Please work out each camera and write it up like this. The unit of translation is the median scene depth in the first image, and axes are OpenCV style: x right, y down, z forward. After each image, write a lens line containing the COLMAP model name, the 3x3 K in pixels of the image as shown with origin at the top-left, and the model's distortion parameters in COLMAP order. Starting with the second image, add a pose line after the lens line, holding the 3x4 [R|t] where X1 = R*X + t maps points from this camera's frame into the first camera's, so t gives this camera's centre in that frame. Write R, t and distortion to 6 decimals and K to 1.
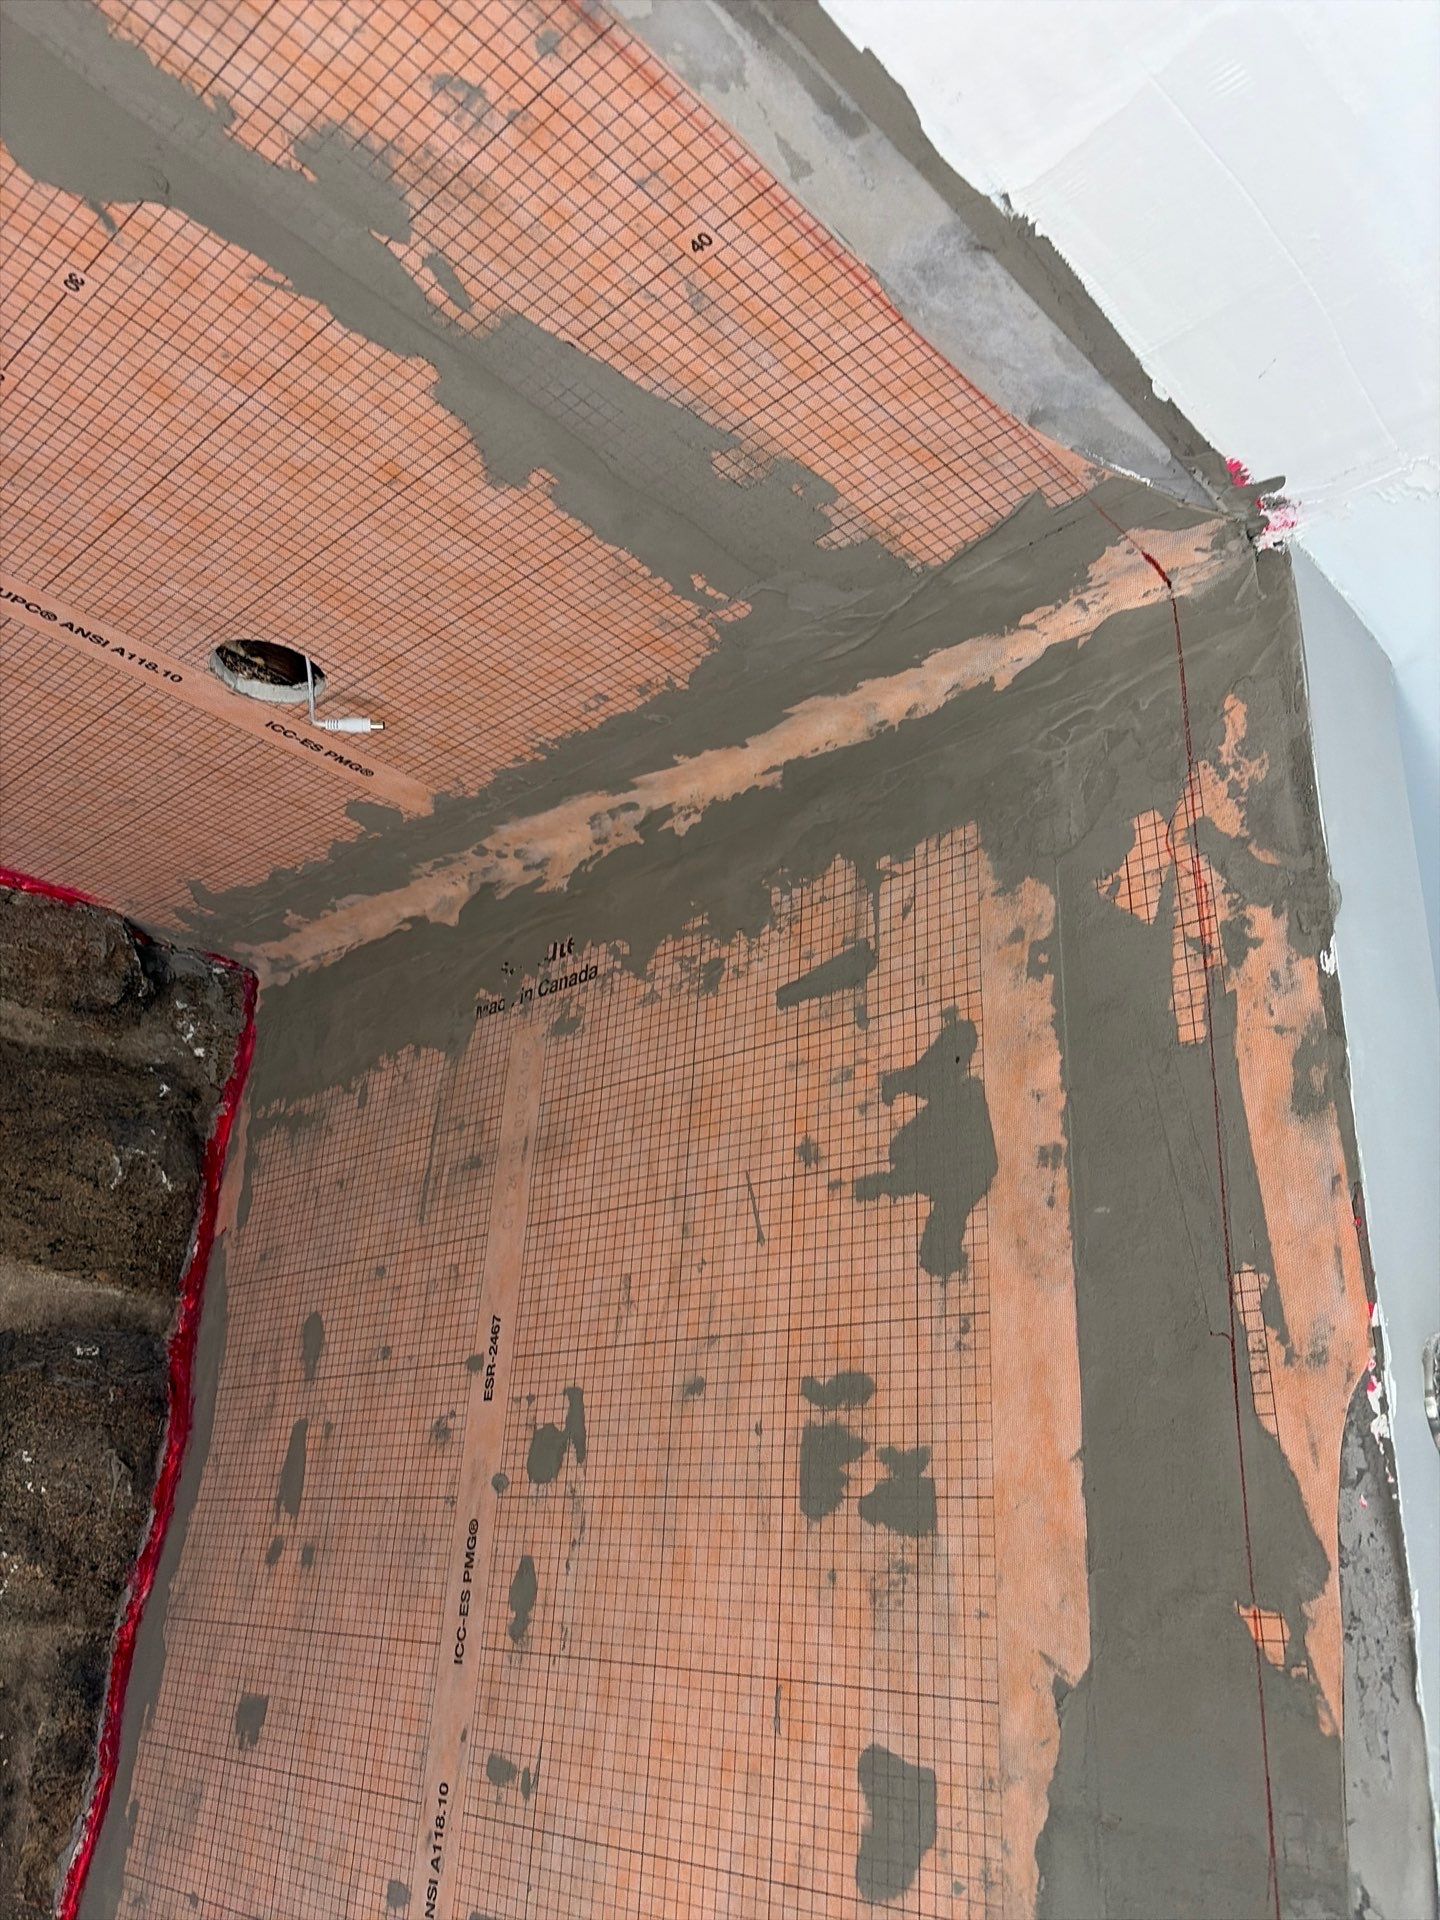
lens RADIAL K [[1451.6, 0, 701.7], [0, 1451.6, 969.8], [0, 0, 1]] dist [0.043869, -0.046894]
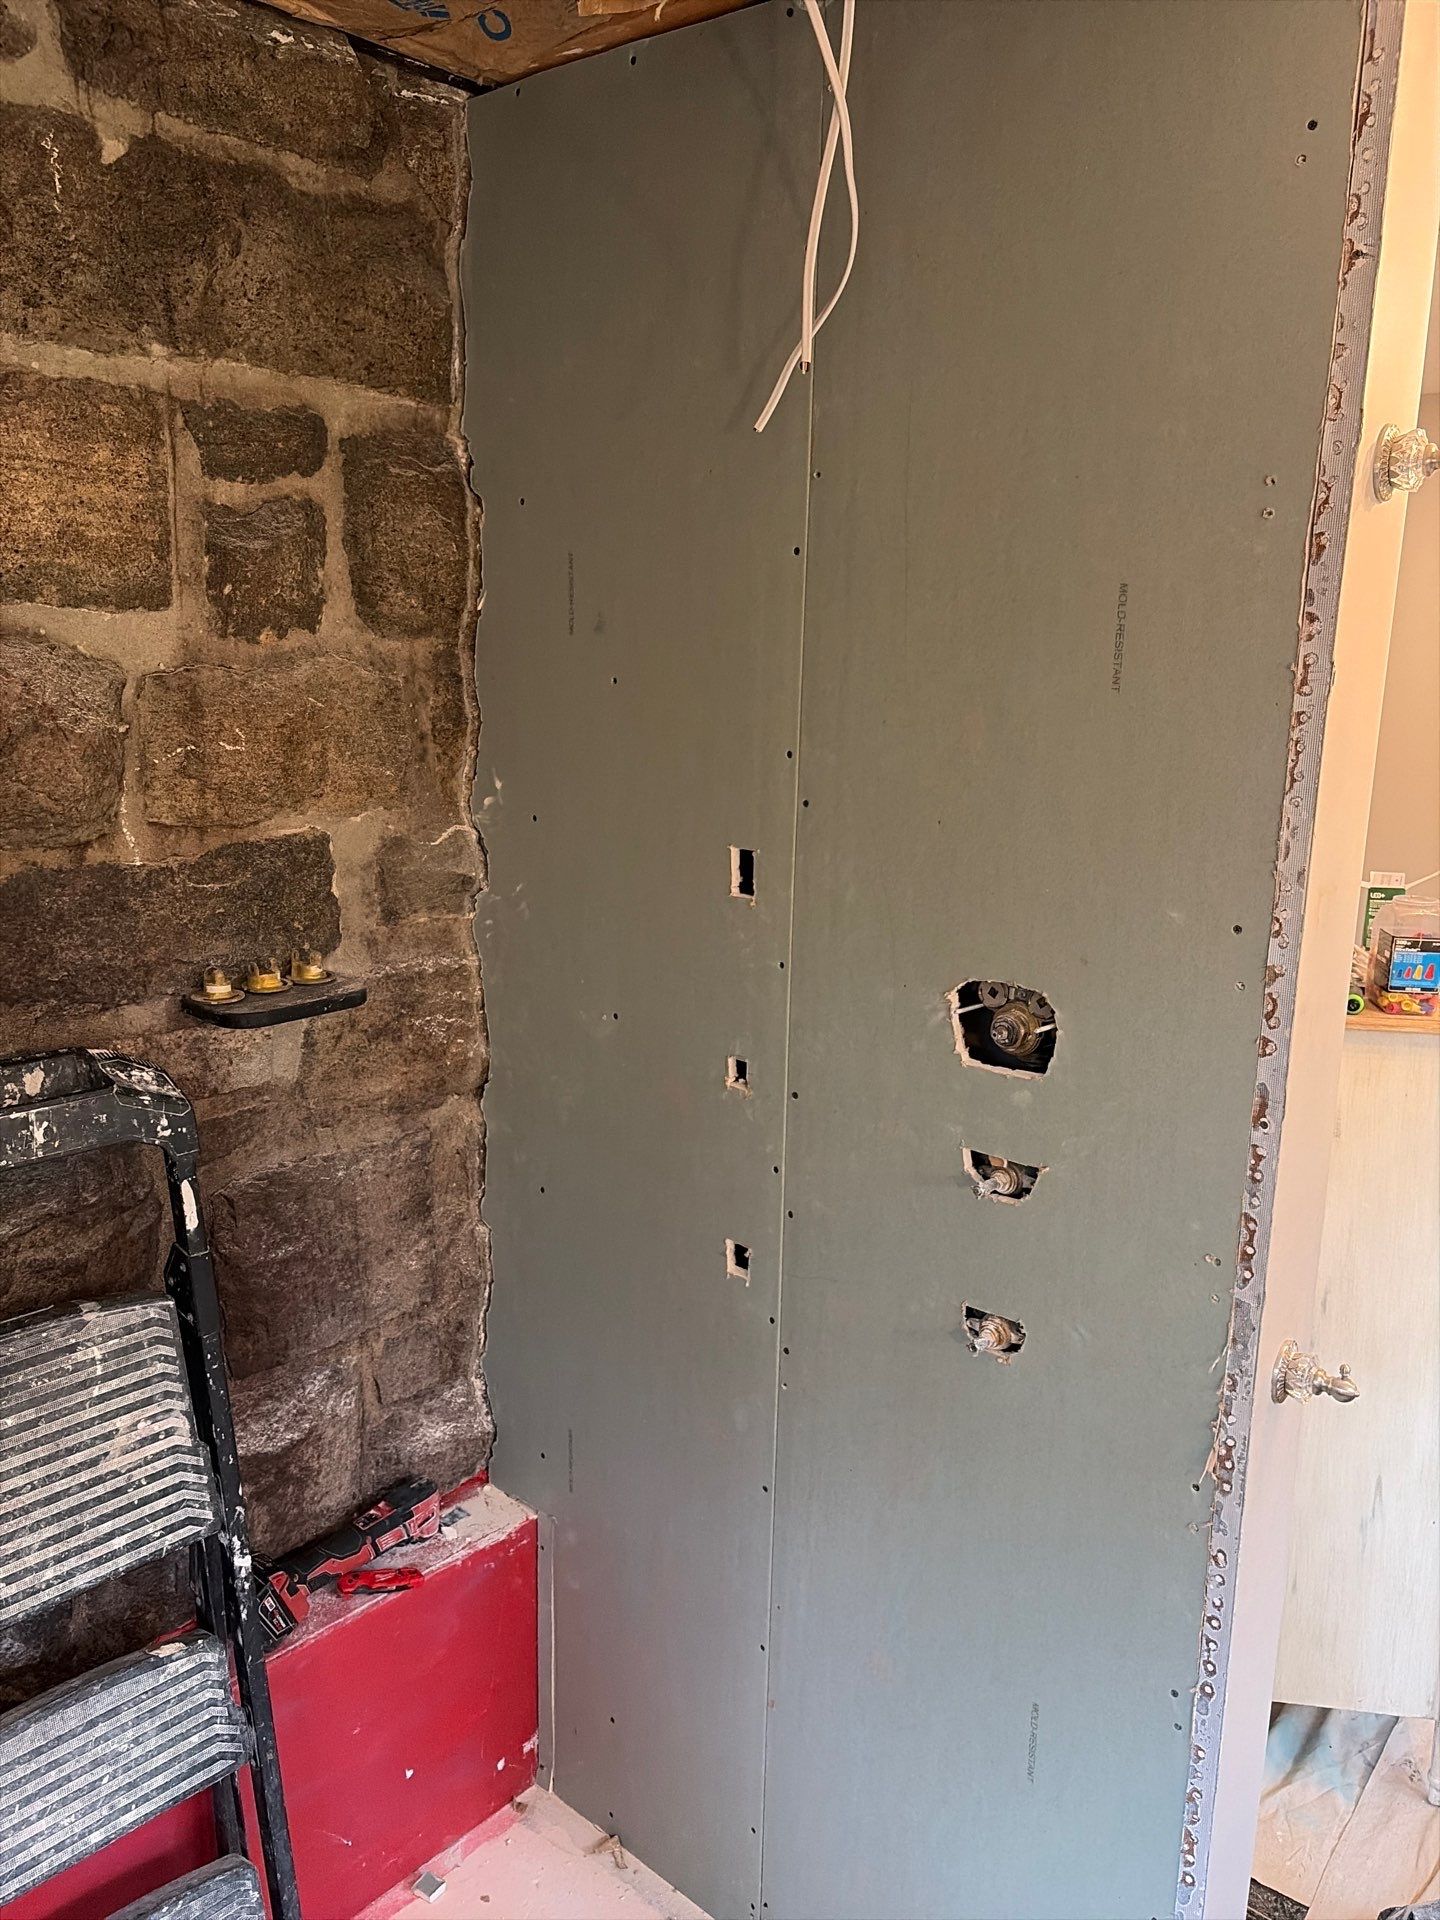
lens RADIAL K [[1451.6, 0, 714.9], [0, 1451.6, 960.1], [0, 0, 1]] dist [0.043869, -0.046894]
pose [[0.997752, -0.050368, 0.044198, -0.211820], [0.015094, 0.811542, 0.584099, -0.138435], [-0.065288, -0.582119, 0.810479, -0.383120]]
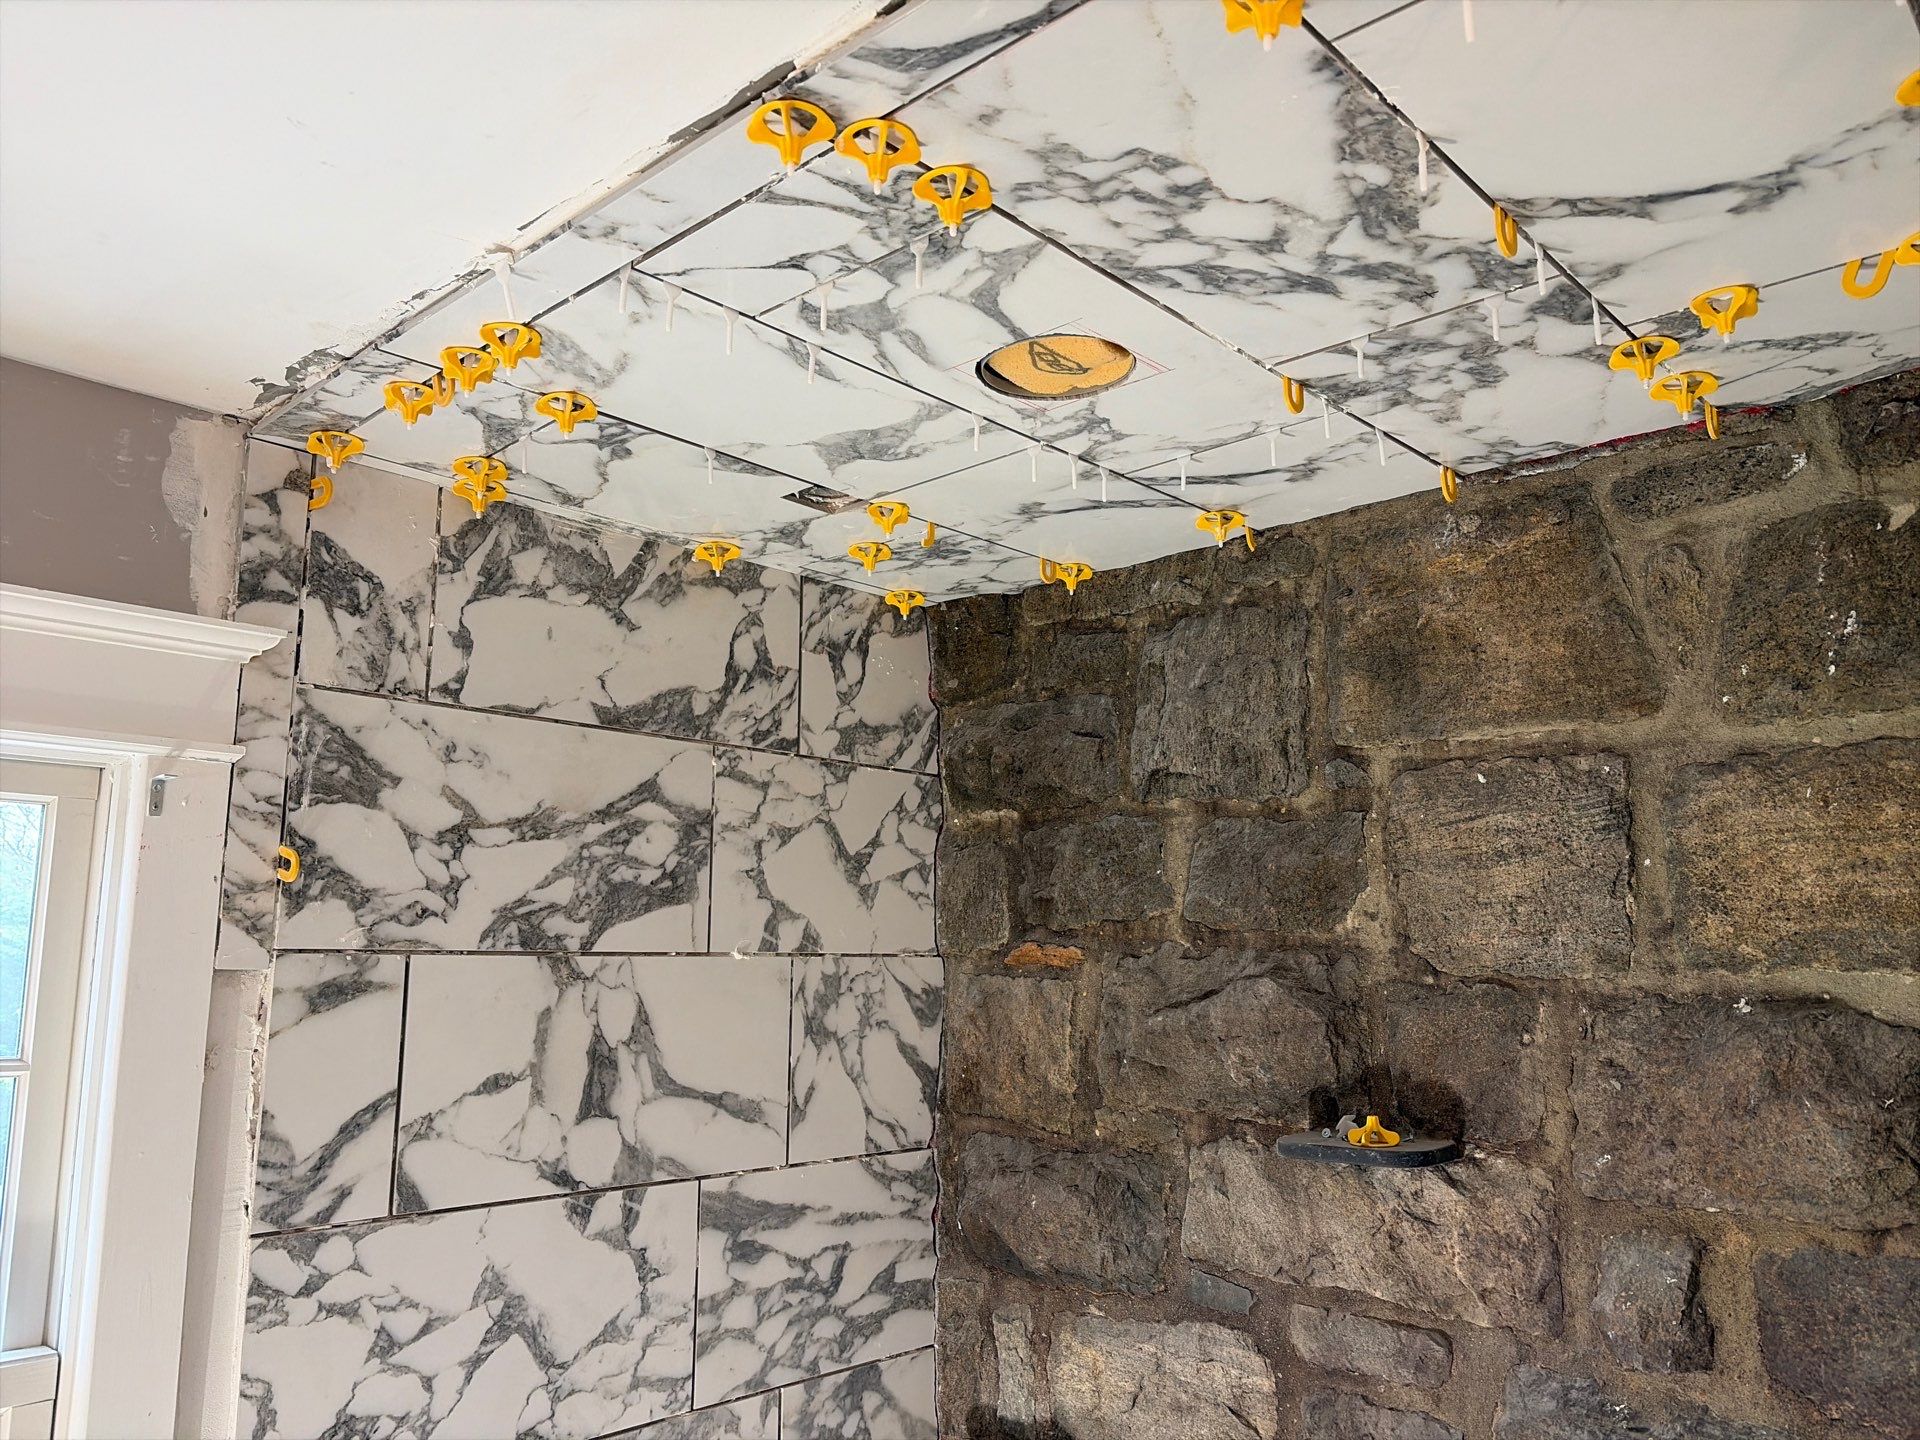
lens RADIAL K [[1451.6, 0, 960.2], [0, 1451.6, 728.4], [0, 0, 1]] dist [0.043869, -0.046894]
pose [[0.027510, -0.225704, -0.973807, 0.420140], [0.403255, 0.893897, -0.195790, 0.076068], [0.914674, -0.387307, 0.115608, 0.059727]]
